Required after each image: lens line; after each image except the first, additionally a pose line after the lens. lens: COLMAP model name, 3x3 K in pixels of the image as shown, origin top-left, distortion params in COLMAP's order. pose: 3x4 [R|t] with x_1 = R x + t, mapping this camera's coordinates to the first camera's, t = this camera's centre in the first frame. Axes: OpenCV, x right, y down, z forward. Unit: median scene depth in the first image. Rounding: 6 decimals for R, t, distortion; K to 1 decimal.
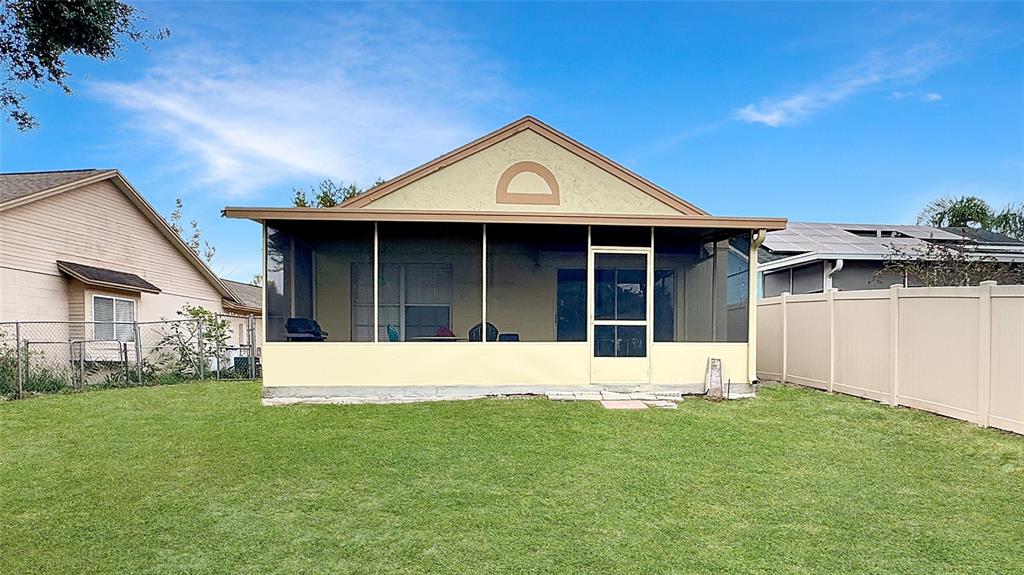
lens RADIAL K [[390.6, 0, 409.9], [0, 390.6, 324.0], [0, 0, 1]] dist [0.000245, -0.000021]
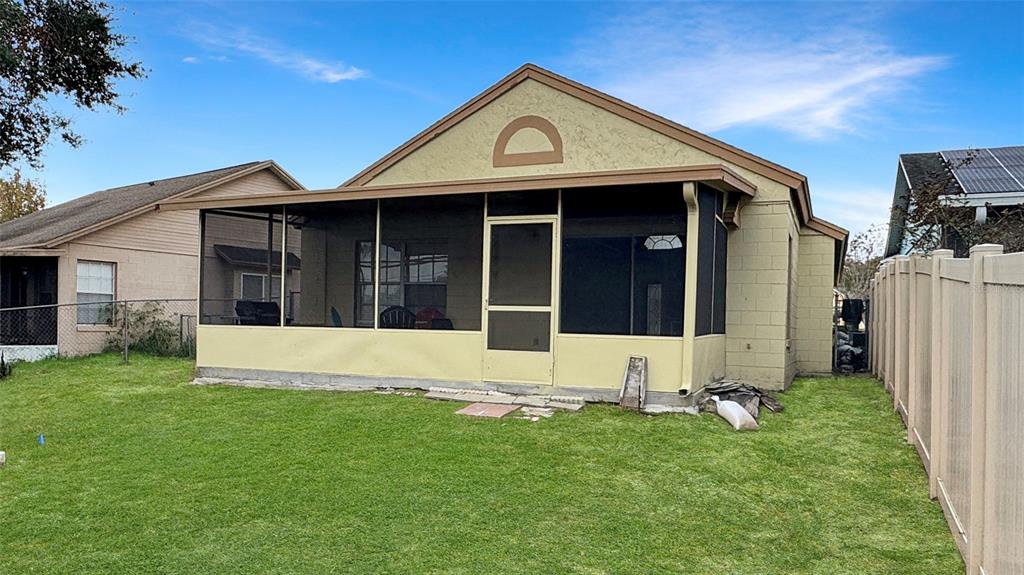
lens RADIAL K [[427.5, 0, 512.0], [0, 427.5, 287.5], [0, 0, 1]] dist [-0.000166, 0.000096]
pose [[0.955172, -0.007072, -0.295966, 0.788636], [0.002465, 0.999870, -0.015938, -0.033094], [0.296040, 0.014494, 0.955066, 0.138574]]
